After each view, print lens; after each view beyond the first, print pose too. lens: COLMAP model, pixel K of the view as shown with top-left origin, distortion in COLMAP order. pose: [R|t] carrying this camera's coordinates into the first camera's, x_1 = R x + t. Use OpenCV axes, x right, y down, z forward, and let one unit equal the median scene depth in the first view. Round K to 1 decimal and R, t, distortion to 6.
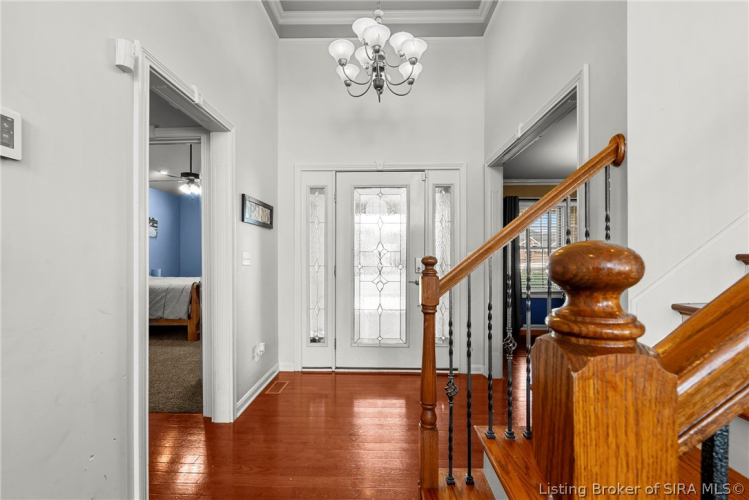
lens RADIAL K [[335.1, 0, 374.9], [0, 335.1, 256.7], [0, 0, 1]] dist [0.000173, 0.000849]
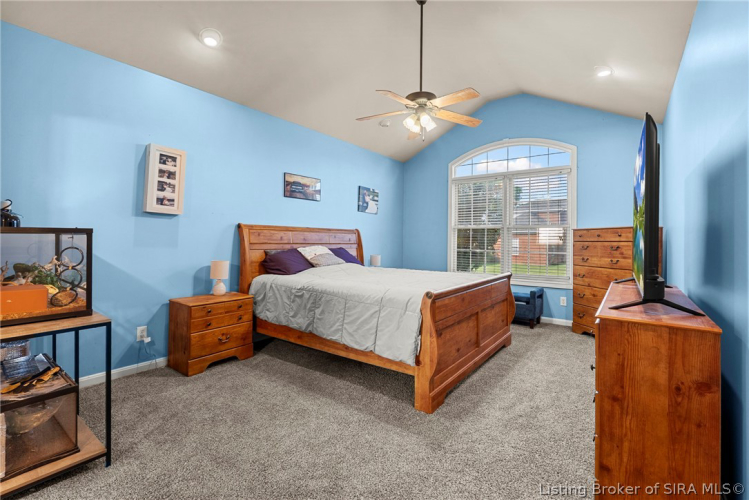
lens RADIAL K [[335.1, 0, 375.8], [0, 335.1, 244.7], [0, 0, 1]] dist [0.000173, 0.000849]
pose [[0.820097, 0.015154, -0.572024, -0.323582], [-0.010150, 0.999877, 0.011936, 0.004291], [0.572135, -0.003983, 0.820150, 0.558338]]
